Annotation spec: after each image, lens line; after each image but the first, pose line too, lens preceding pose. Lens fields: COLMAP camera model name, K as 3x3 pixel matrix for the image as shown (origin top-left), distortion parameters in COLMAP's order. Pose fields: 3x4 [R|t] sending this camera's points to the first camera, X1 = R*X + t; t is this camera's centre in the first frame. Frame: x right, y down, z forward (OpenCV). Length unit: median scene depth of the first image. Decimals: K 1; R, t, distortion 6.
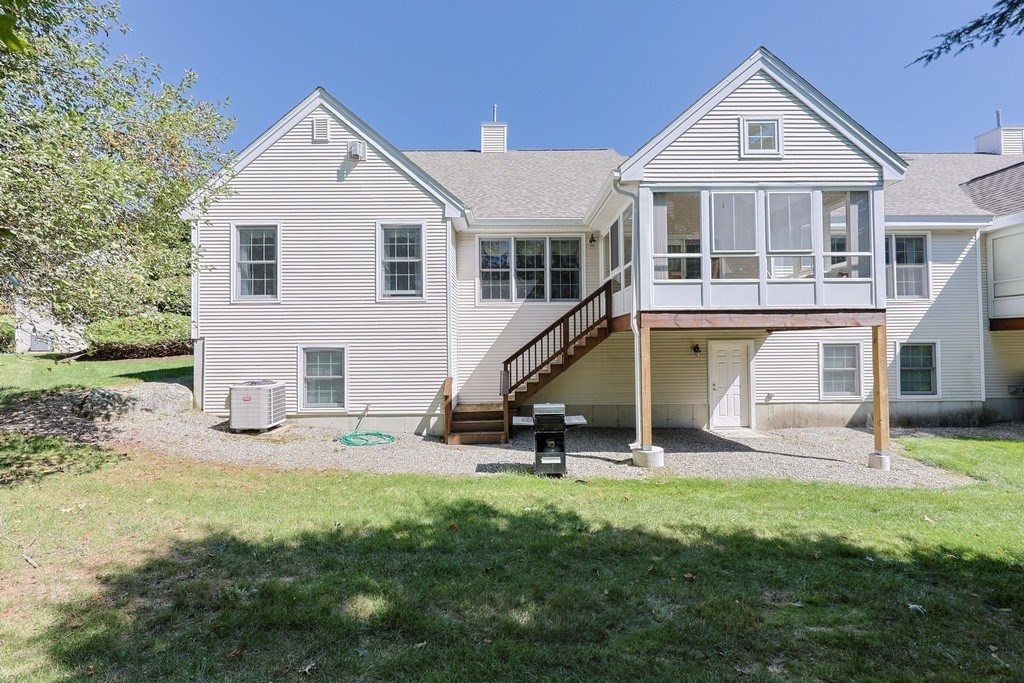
lens RADIAL K [[439.0, 0, 511.1], [0, 439.0, 342.2], [0, 0, 1]] dist [-0.000208, -0.000586]
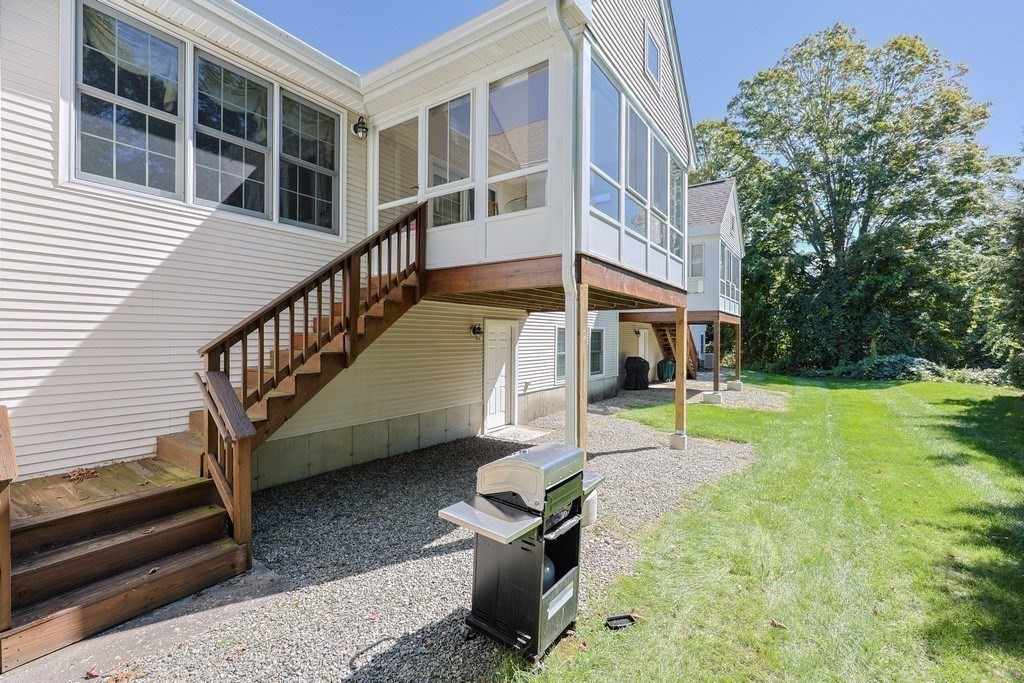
lens RADIAL K [[439.0, 0, 514.3], [0, 439.0, 340.4], [0, 0, 1]] dist [-0.000208, -0.000586]
pose [[0.573917, 0.006021, 0.818891, -0.153268], [-0.018069, 0.999823, 0.005313, 0.028107], [-0.818714, -0.017845, 0.573924, 0.517813]]
